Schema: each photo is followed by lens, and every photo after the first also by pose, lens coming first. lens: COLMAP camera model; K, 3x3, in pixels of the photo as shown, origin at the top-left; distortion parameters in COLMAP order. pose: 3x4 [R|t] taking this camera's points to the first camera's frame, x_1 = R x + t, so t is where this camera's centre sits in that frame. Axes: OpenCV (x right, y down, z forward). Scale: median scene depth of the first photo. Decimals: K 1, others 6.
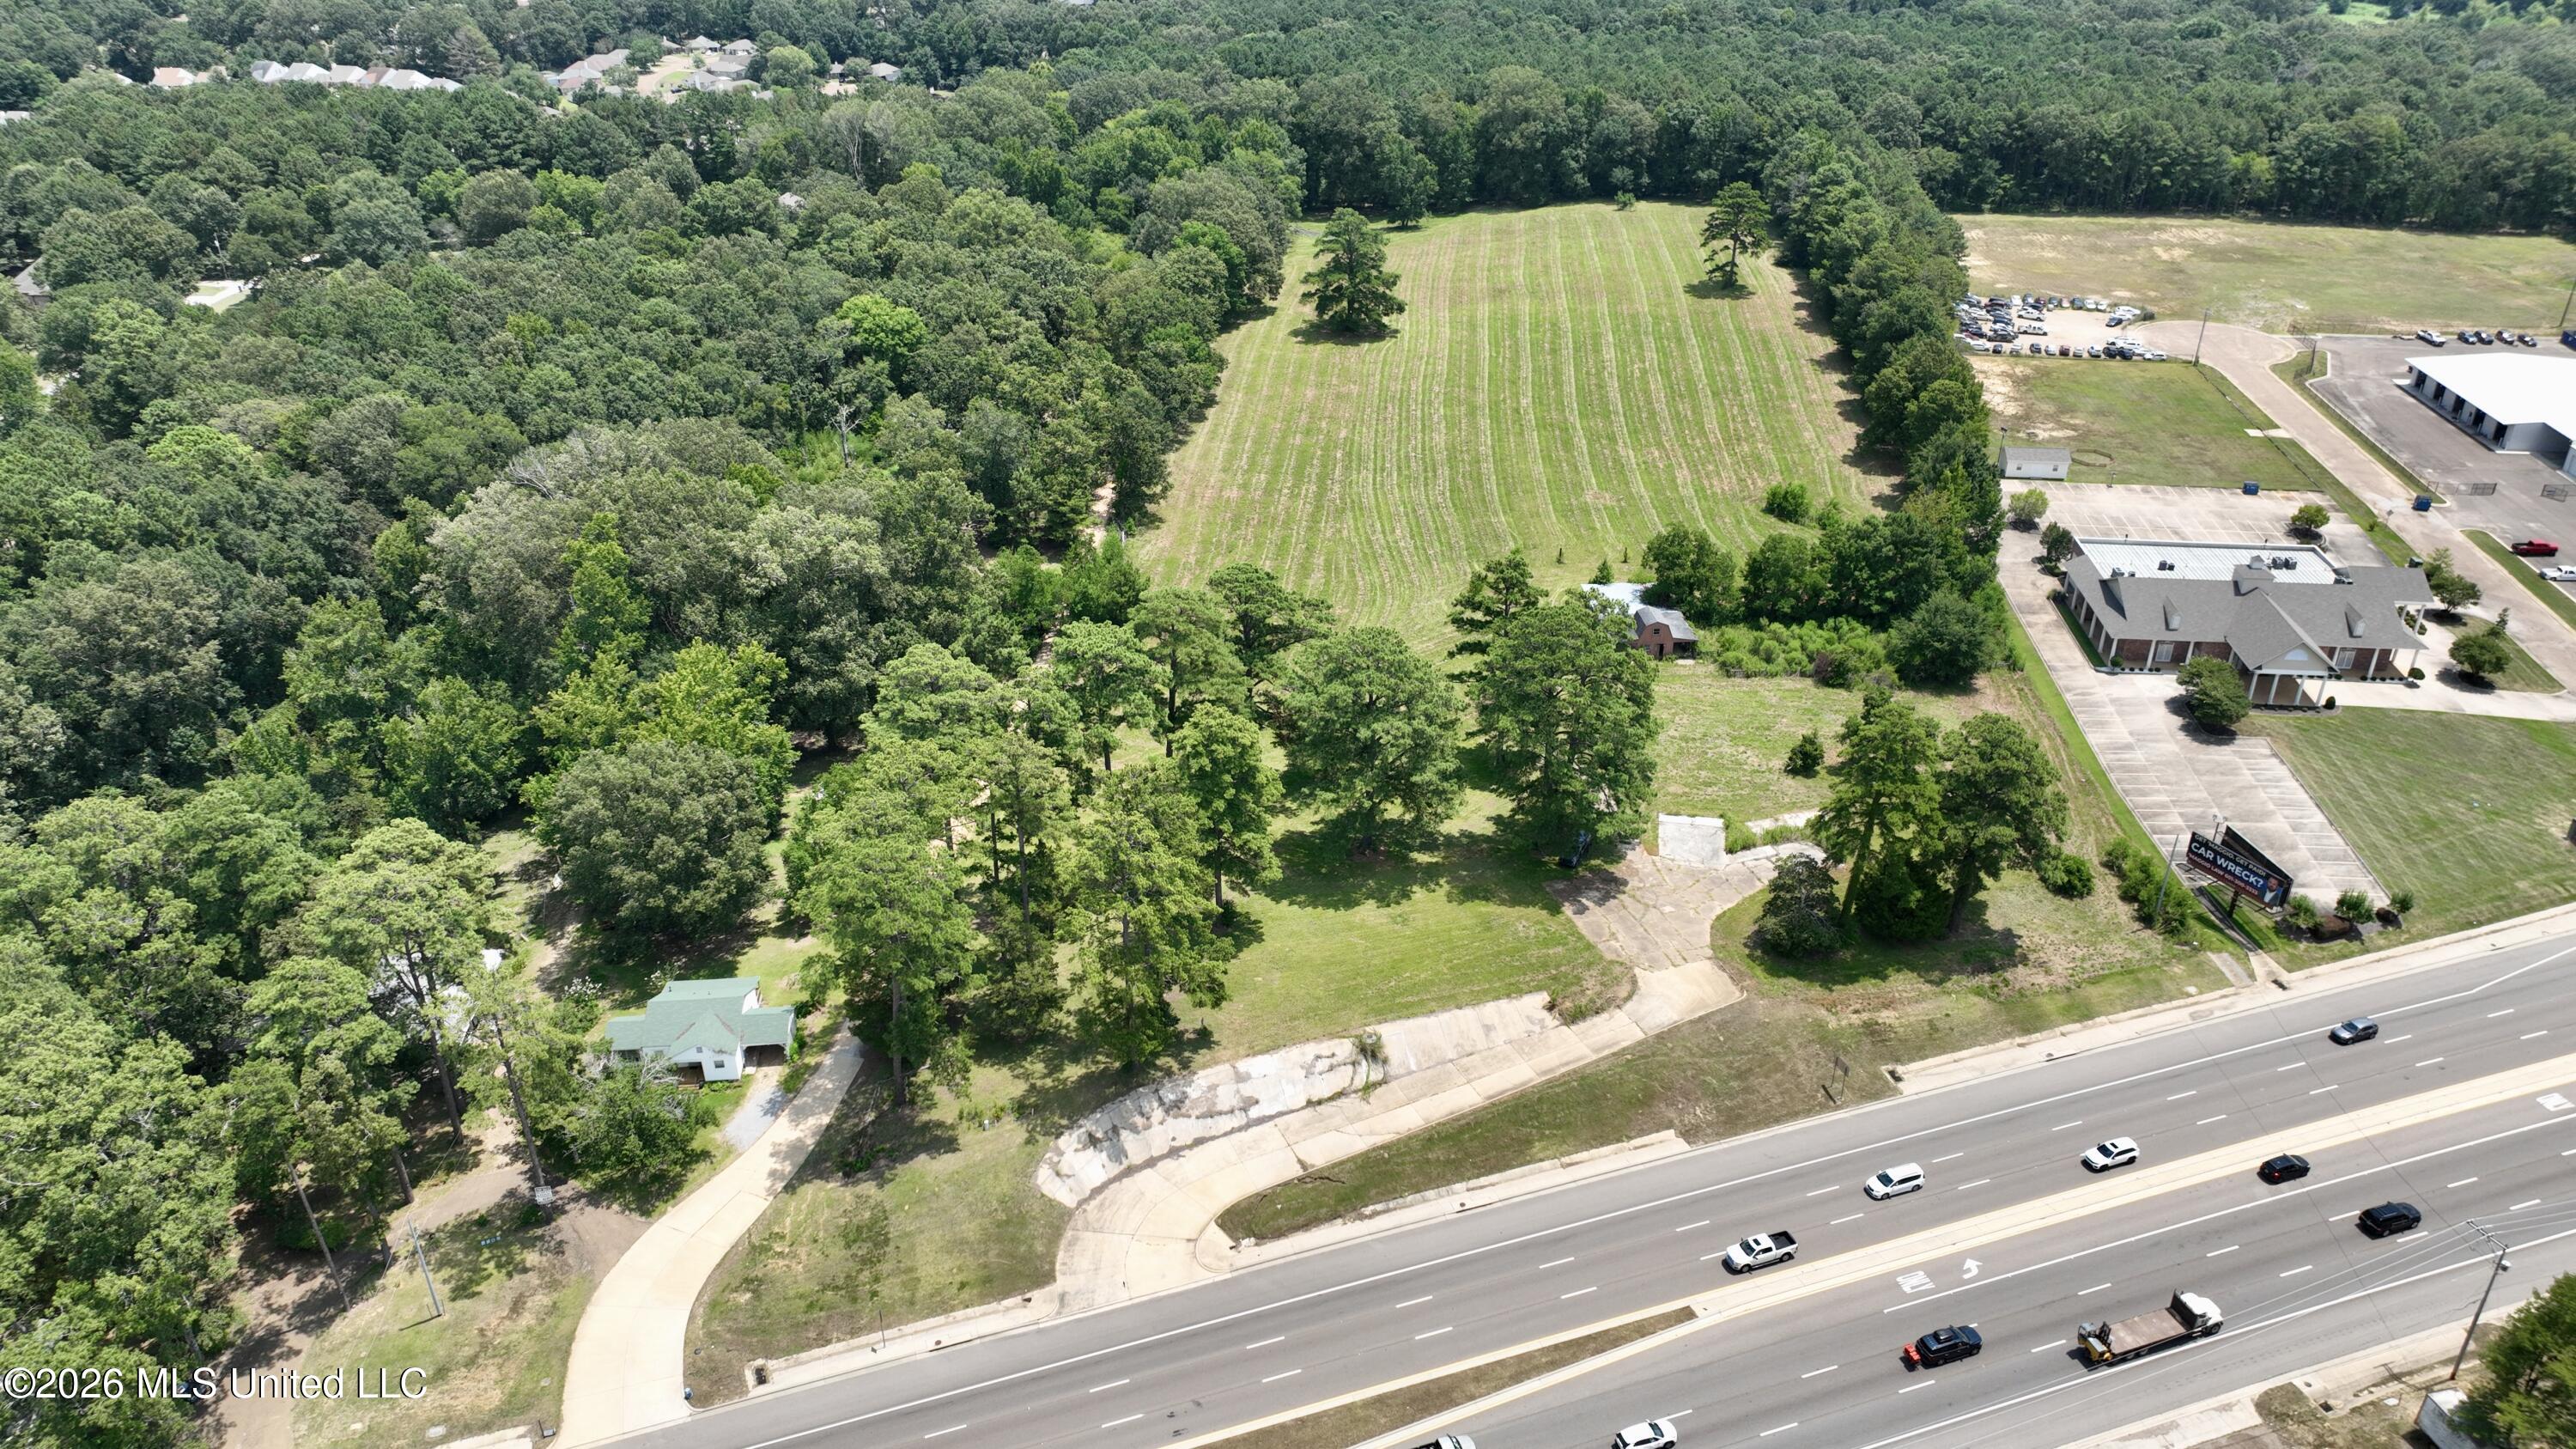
lens RADIAL K [[1798.4, 0, 1294.7], [0, 1798.4, 723.7], [0, 0, 1]] dist [0.008203, 0.001715]
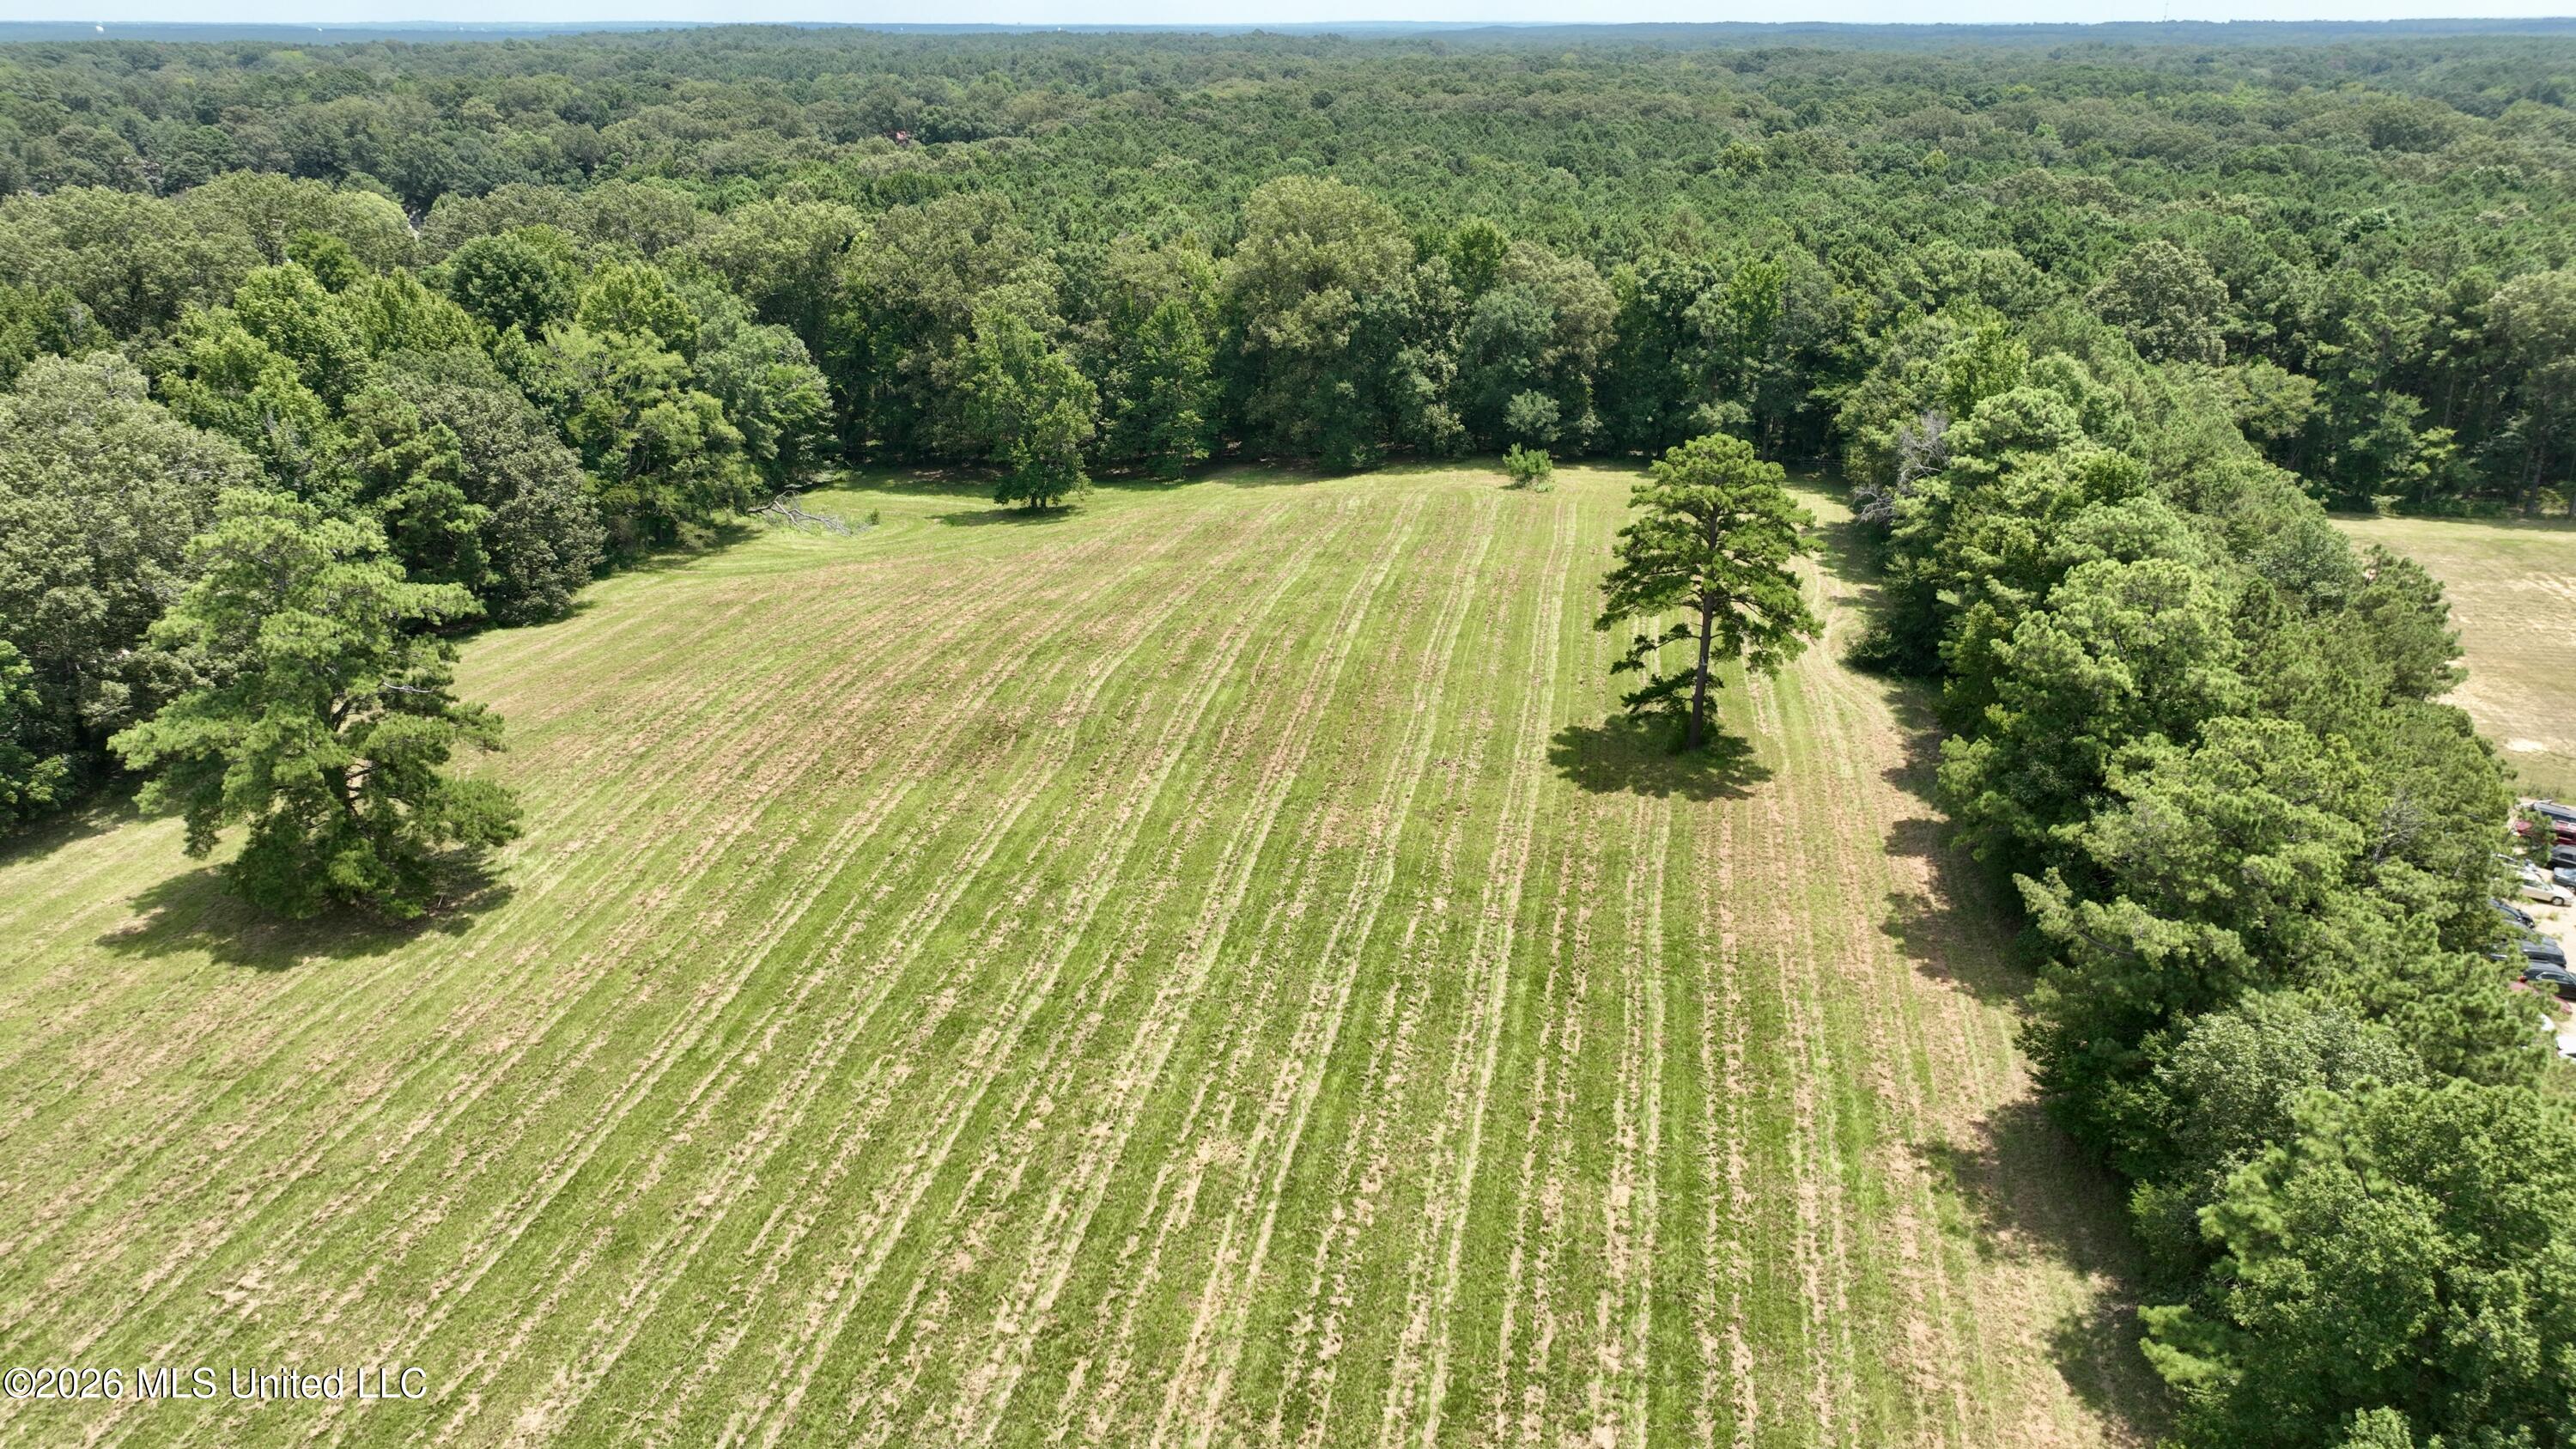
lens RADIAL K [[1798.4, 0, 1286.0], [0, 1798.4, 734.4], [0, 0, 1]] dist [0.008203, 0.001715]
pose [[0.995057, 0.039682, -0.091032, 0.180420], [-0.049886, 0.992376, -0.112702, -0.186442], [0.085866, 0.116686, 0.989450, 0.612052]]
